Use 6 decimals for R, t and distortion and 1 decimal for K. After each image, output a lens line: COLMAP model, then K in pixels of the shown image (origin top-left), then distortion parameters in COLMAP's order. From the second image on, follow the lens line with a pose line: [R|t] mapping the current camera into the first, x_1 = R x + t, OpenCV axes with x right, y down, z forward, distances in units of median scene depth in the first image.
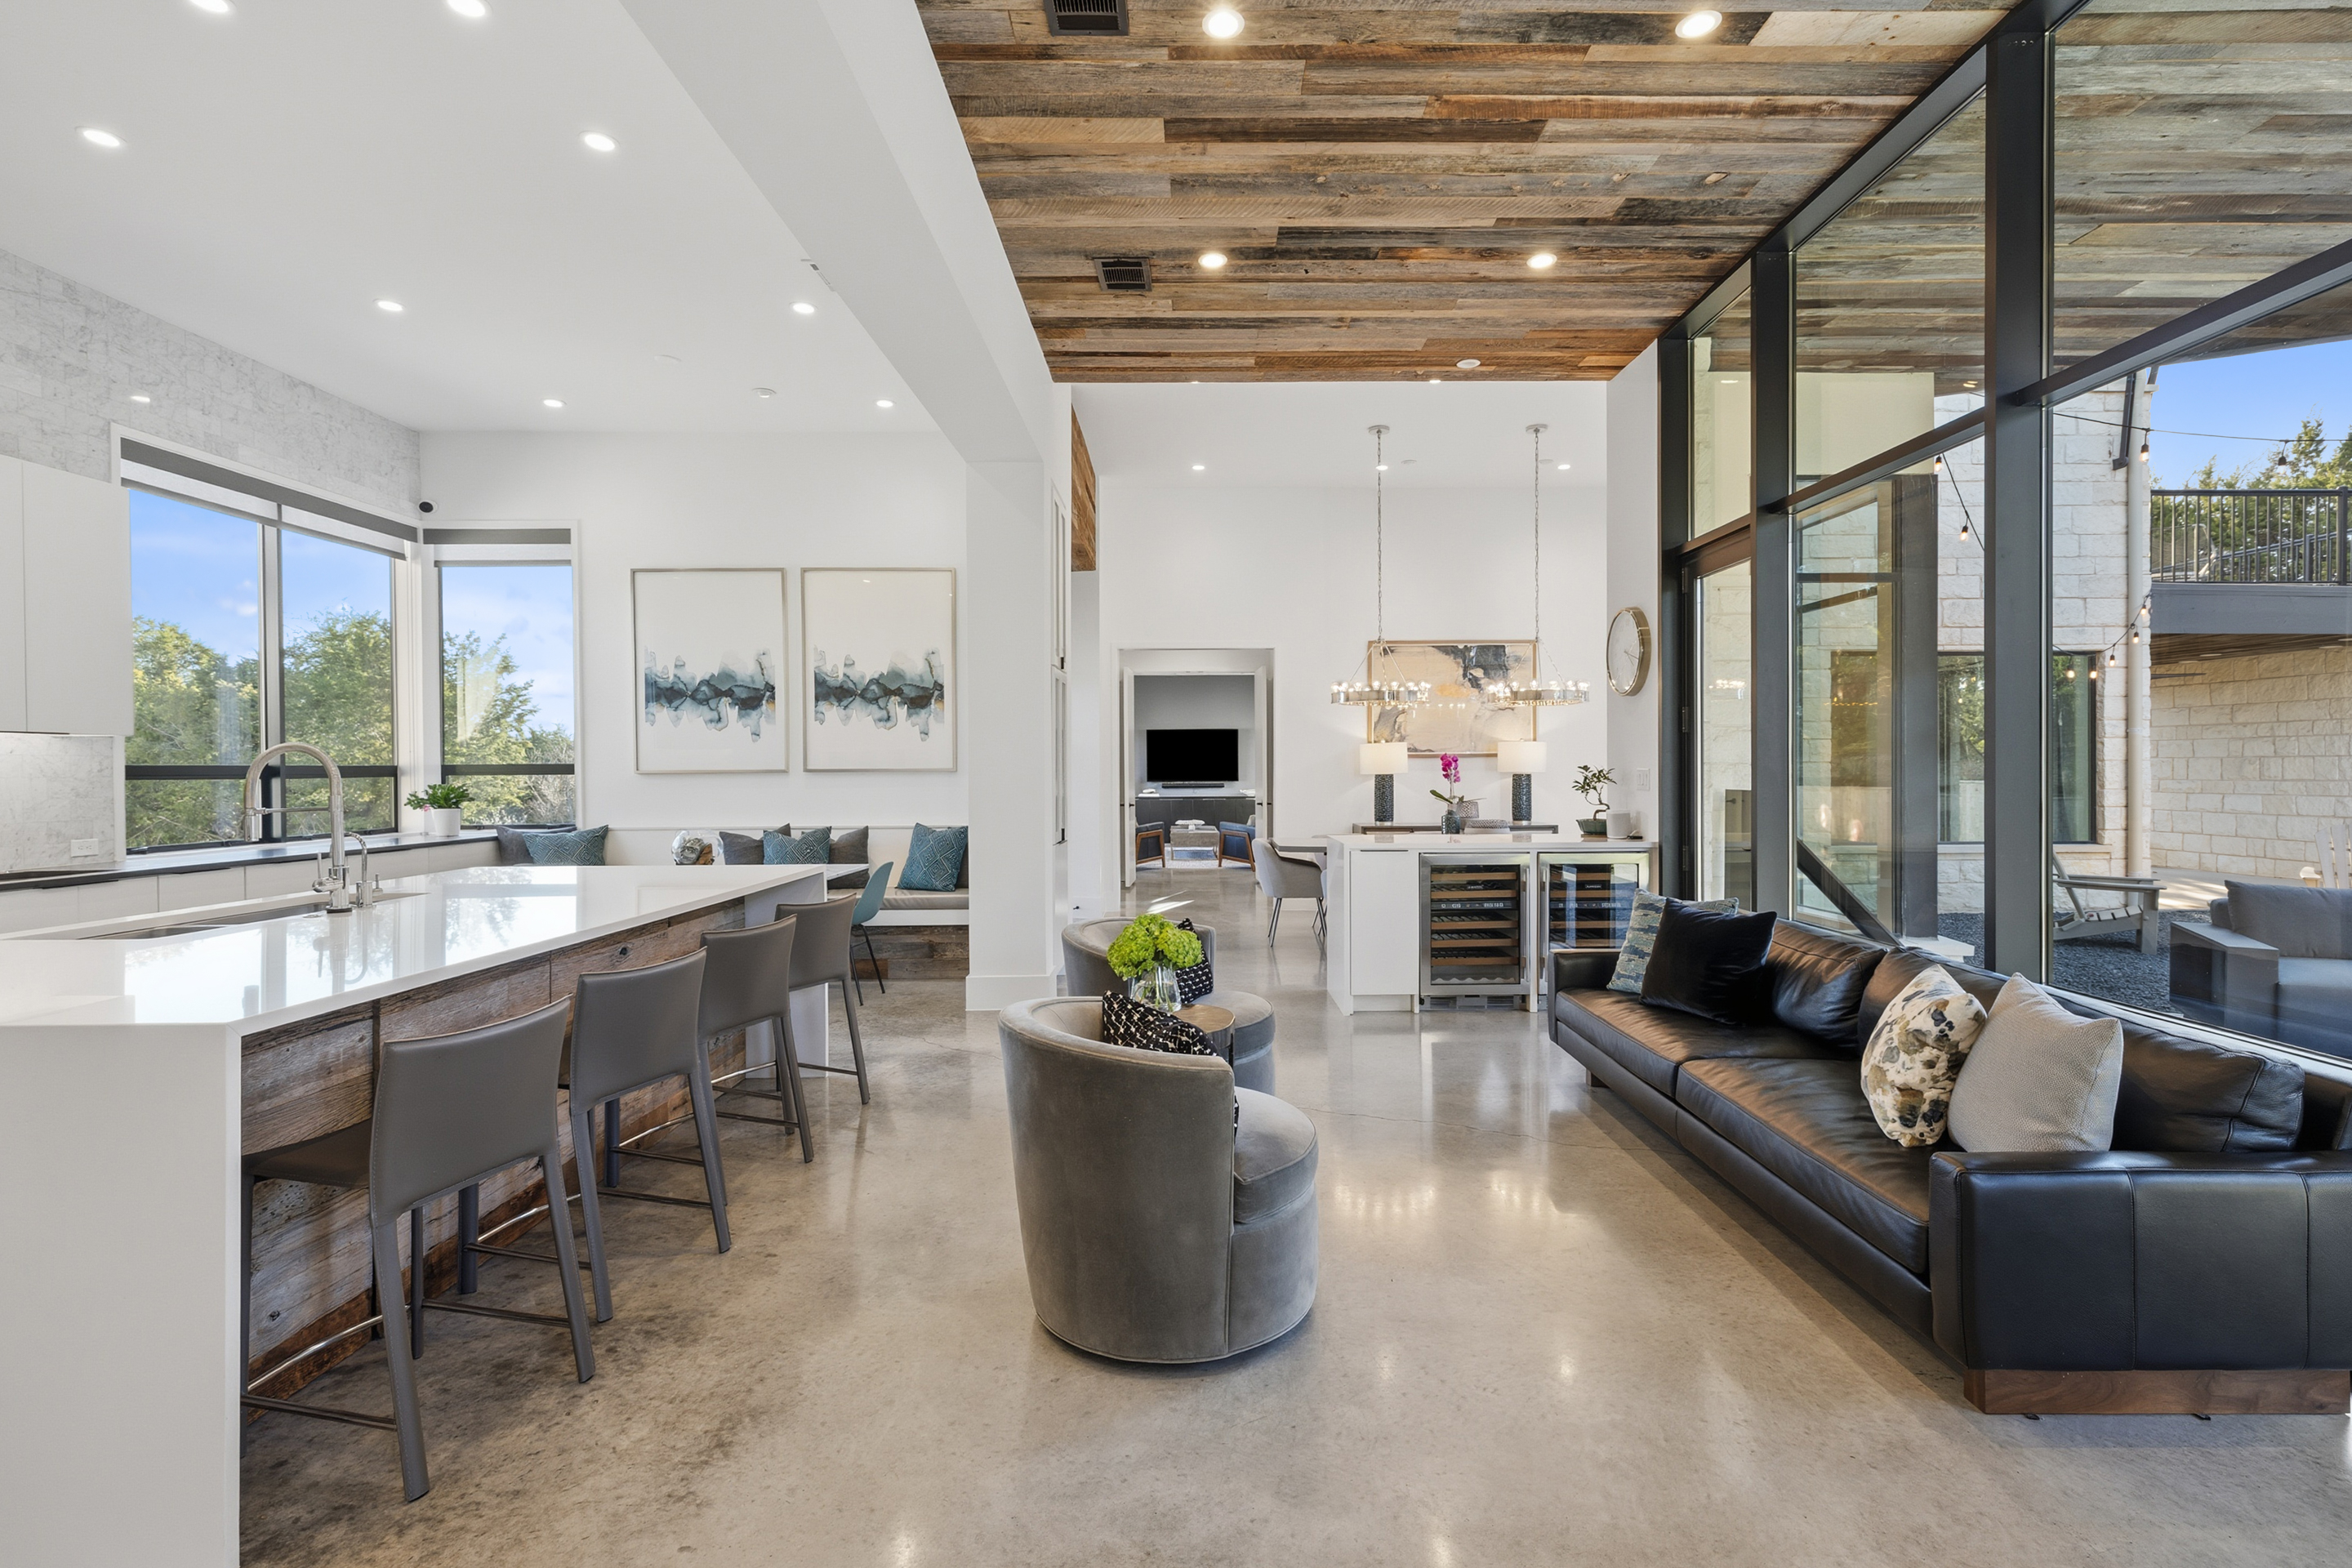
lens RADIAL K [[1071.3, 0, 1210.8], [0, 1071.3, 789.5], [0, 0, 1]] dist [0.001375, 0.000030]
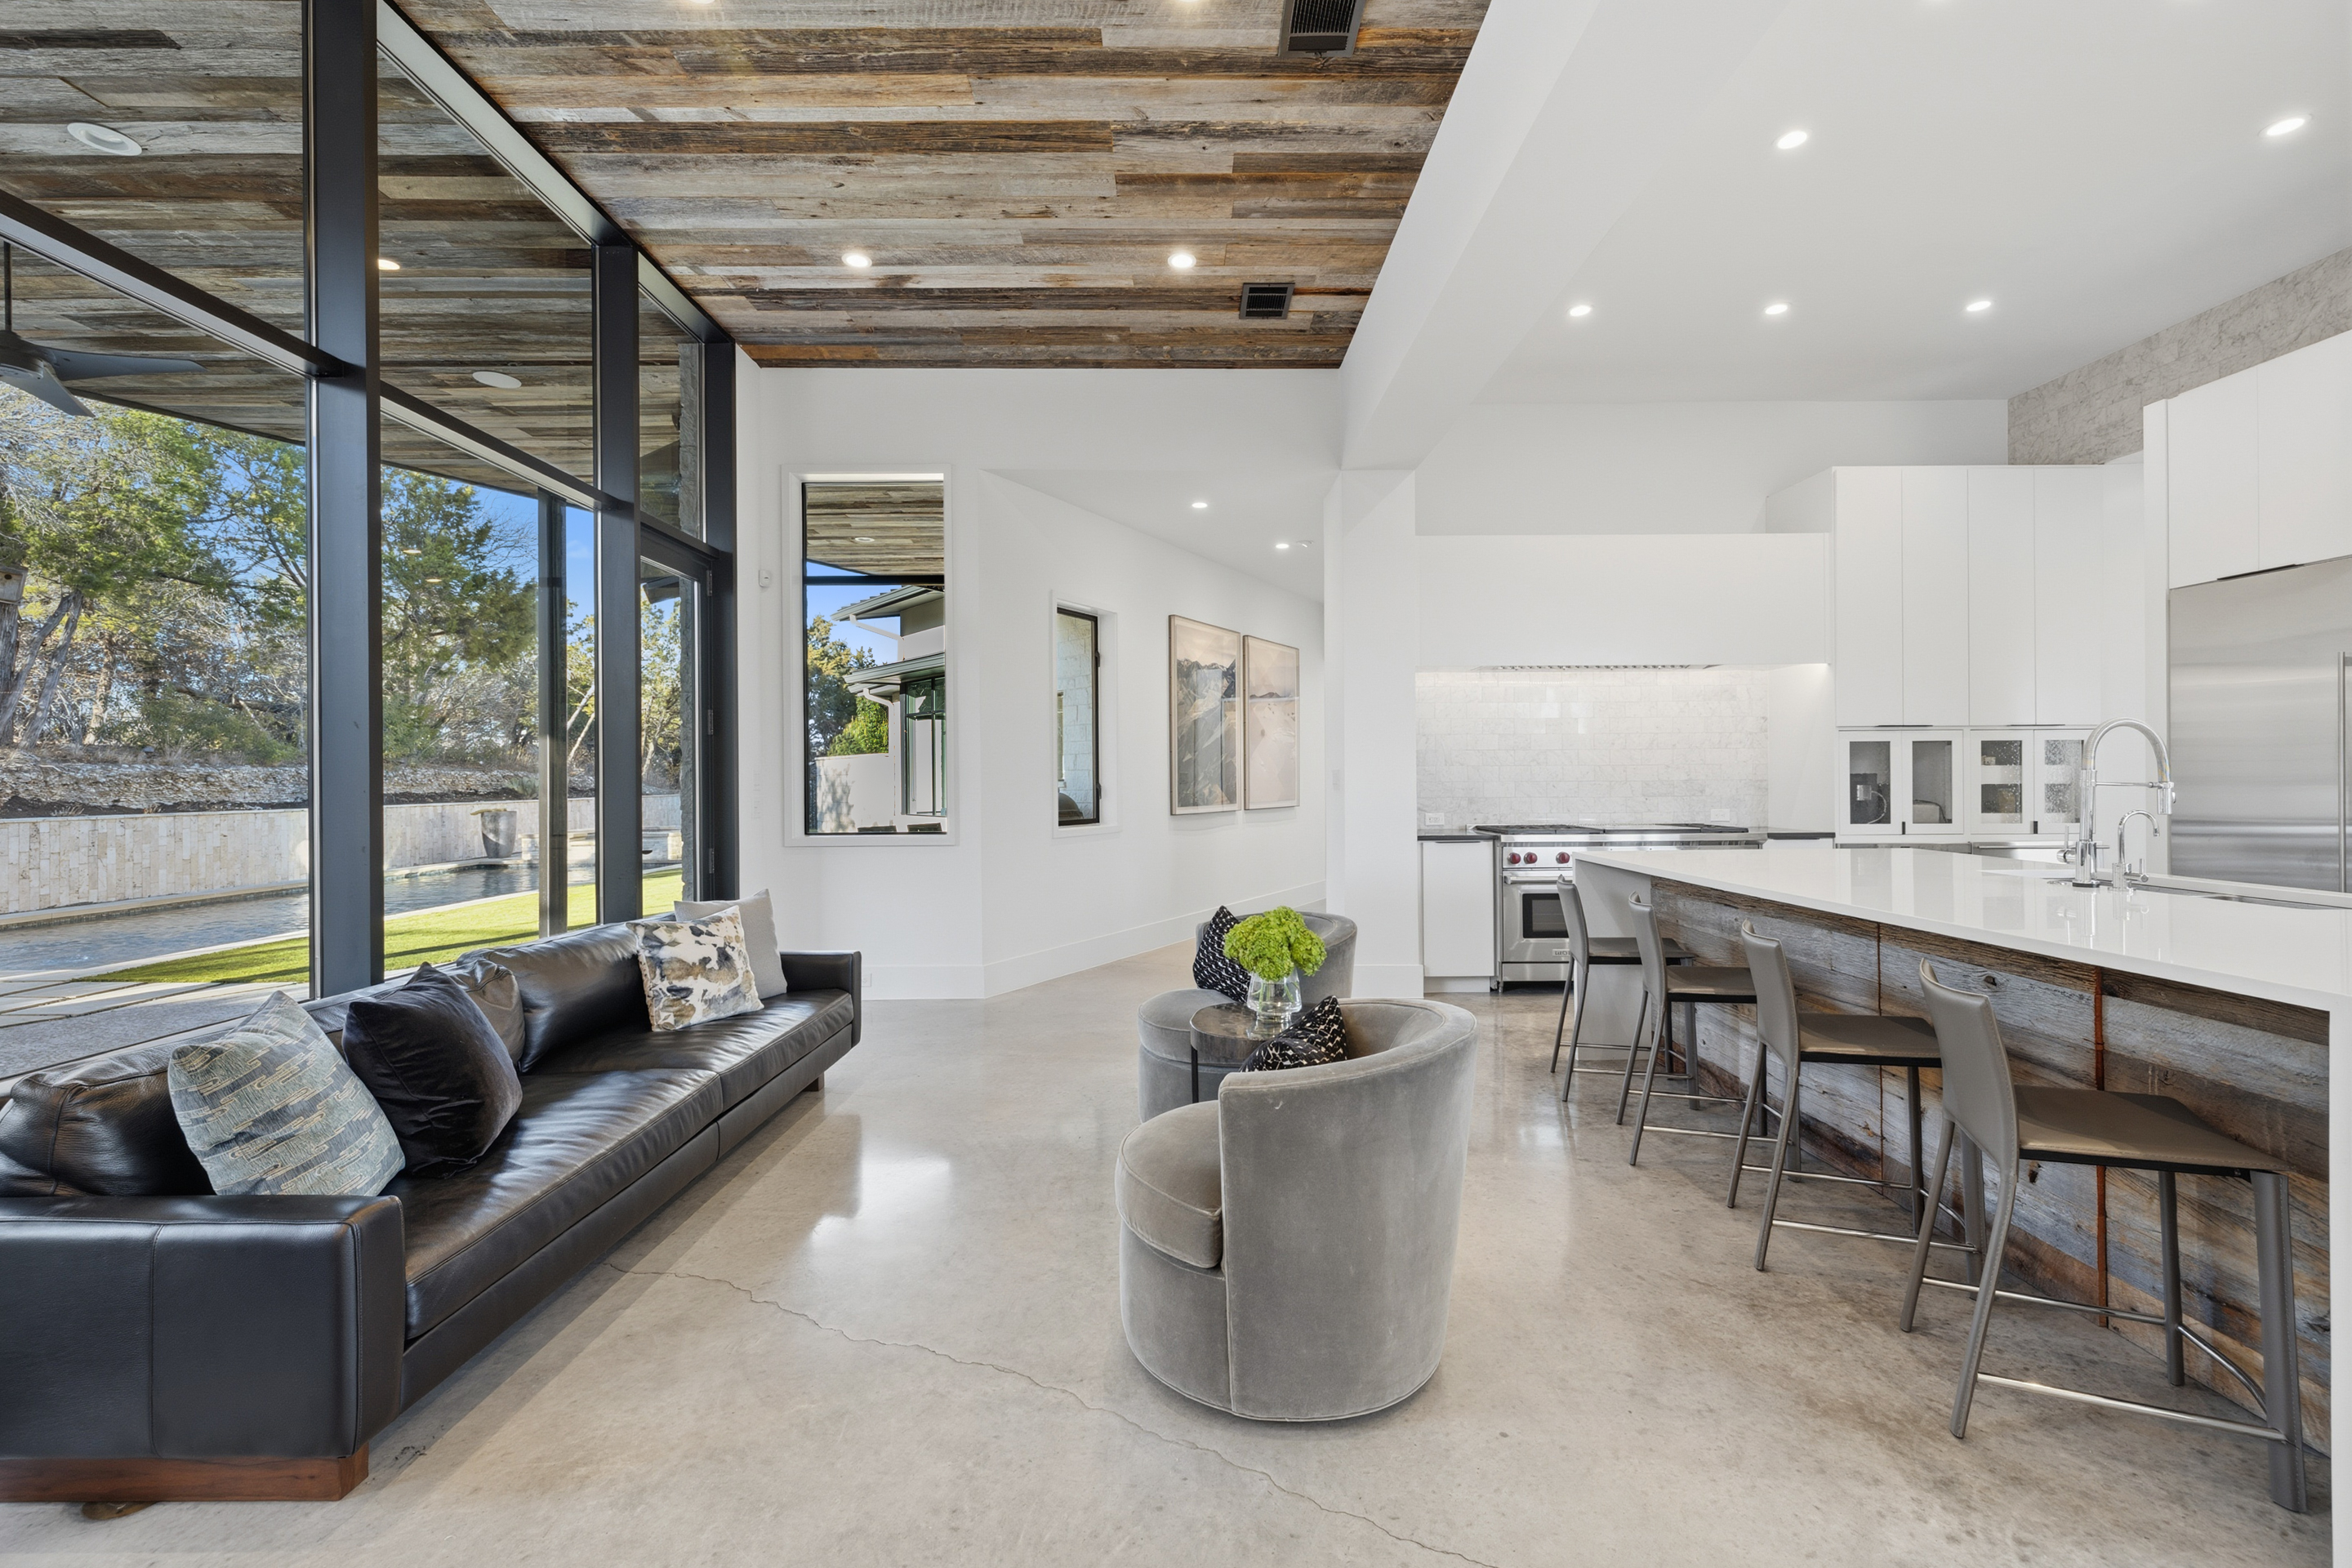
lens RADIAL K [[986.1, 0, 1177.7], [0, 986.1, 774.2], [0, 0, 1]] dist [0.002244, -0.000125]
pose [[-0.999873, 0.012366, 0.010025, 0.010792], [0.012527, 0.999790, 0.016220, -0.007763], [-0.009823, 0.016343, -0.999818, 0.921040]]
